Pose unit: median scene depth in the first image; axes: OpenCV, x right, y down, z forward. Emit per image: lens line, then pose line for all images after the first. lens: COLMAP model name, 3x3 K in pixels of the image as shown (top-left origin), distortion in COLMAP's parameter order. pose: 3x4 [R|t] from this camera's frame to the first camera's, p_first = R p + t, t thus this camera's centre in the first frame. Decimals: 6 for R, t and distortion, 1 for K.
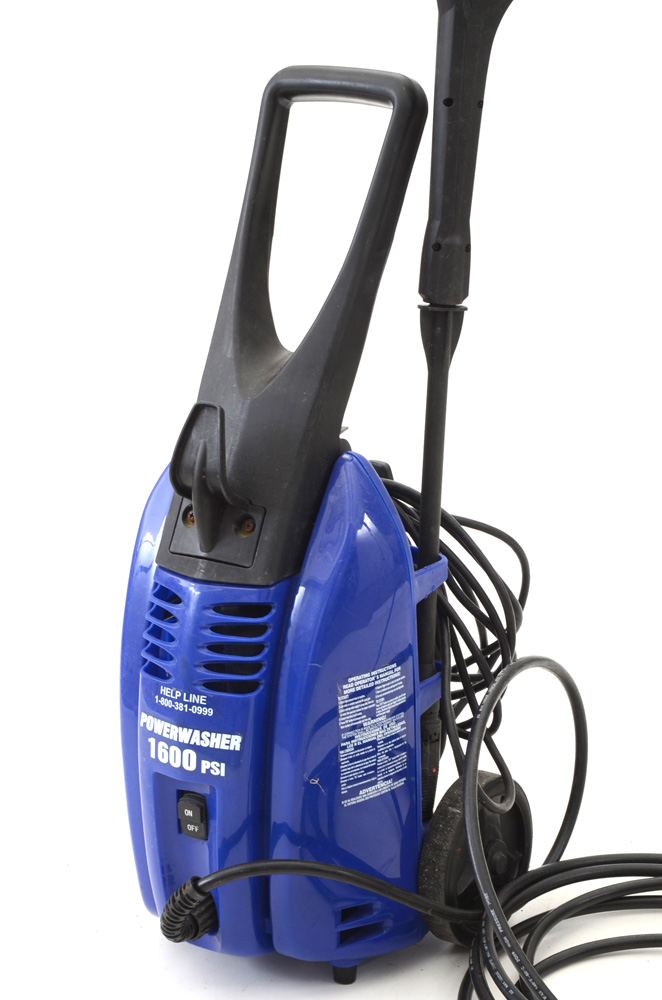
lens RADIAL K [[2578.8, 0, 324.4], [0, 2578.8, 498.3], [0, 0, 1]] dist [0.675645, 0.000000]
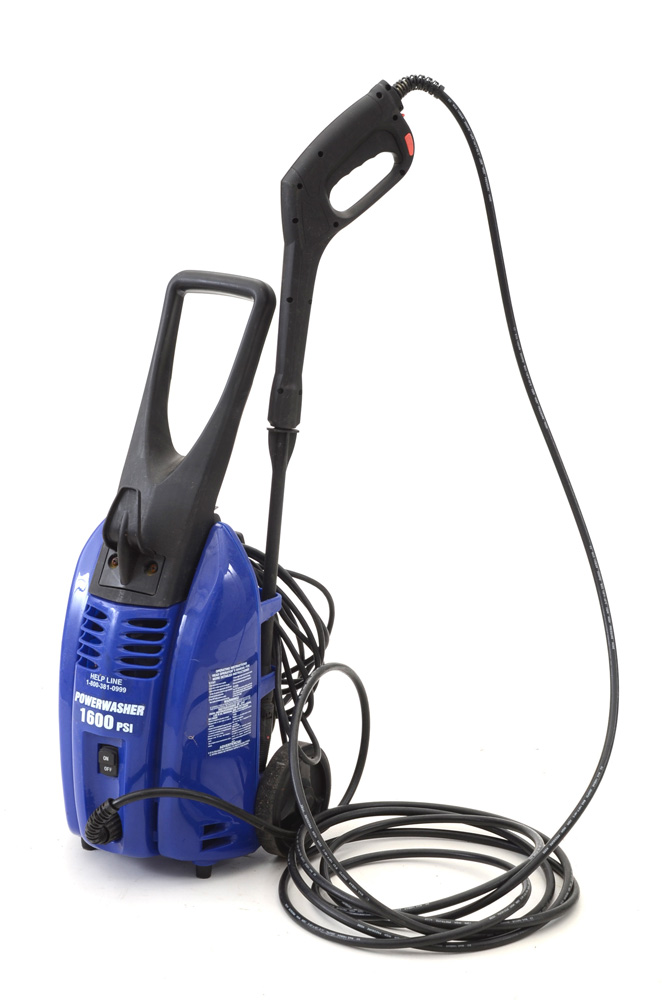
lens RADIAL K [[2818.2, 0, 331.6], [0, 2818.2, 502.3], [0, 0, 1]] dist [0.997268, 0.000000]
pose [[0.996342, 0.028850, 0.080437, -0.058730], [-0.024941, 0.998478, -0.049194, 0.050139], [-0.081734, 0.047008, 0.995545, -0.658404]]
